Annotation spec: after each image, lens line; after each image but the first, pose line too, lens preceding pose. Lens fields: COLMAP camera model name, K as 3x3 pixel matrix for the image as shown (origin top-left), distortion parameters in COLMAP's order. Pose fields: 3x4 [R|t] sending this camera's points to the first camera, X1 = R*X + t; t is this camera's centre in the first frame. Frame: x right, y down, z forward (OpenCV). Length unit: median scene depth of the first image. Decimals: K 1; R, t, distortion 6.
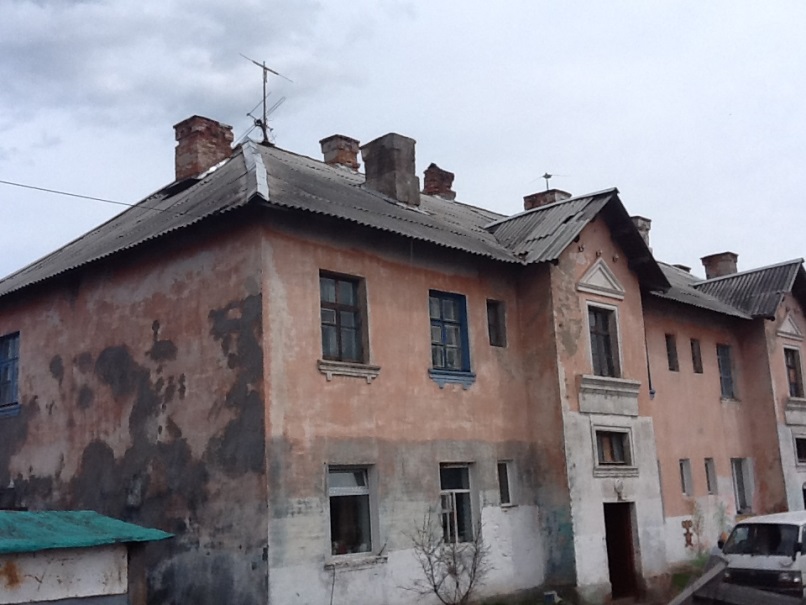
lens RADIAL K [[994.1, 0, 401.2], [0, 994.1, 290.7], [0, 0, 1]] dist [-0.027980, -0.013414]
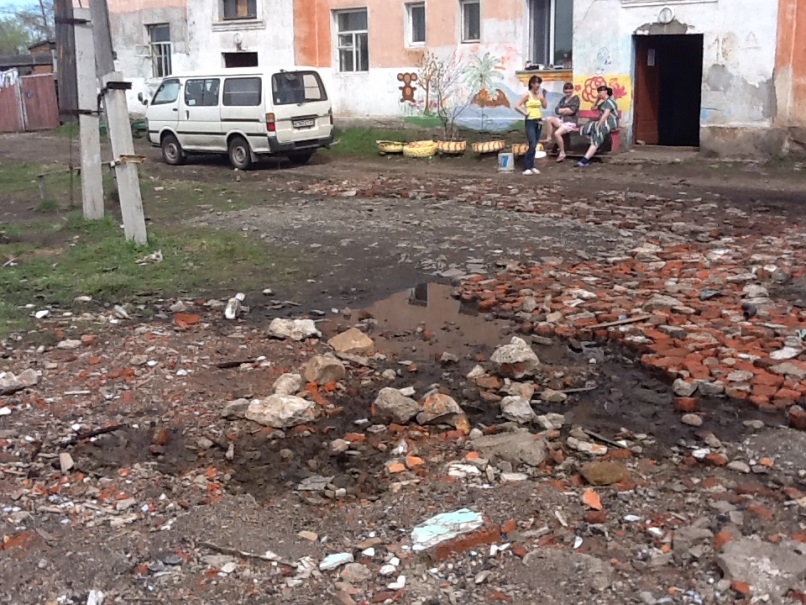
lens RADIAL K [[994.1, 0, 401.2], [0, 994.1, 290.7], [0, 0, 1]] dist [-0.027980, -0.013414]
pose [[0.050433, 0.258423, -0.964714, 1.335006], [0.220604, 0.939202, 0.263122, 0.198135], [0.974059, -0.226089, -0.009643, 1.059332]]
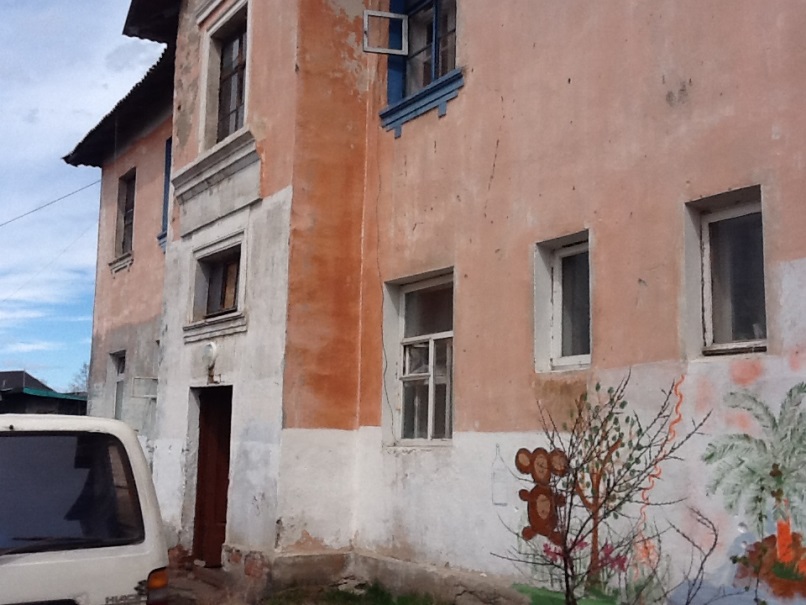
lens RADIAL K [[975.0, 0, 403.0], [0, 975.0, 302.5], [0, 0, 1]] dist [-0.006039, -0.018262]
pose [[-0.291933, -0.076533, -0.953372, 0.634529], [0.203864, 0.968907, -0.140206, 0.245442], [0.934460, -0.235289, -0.267253, 1.158572]]
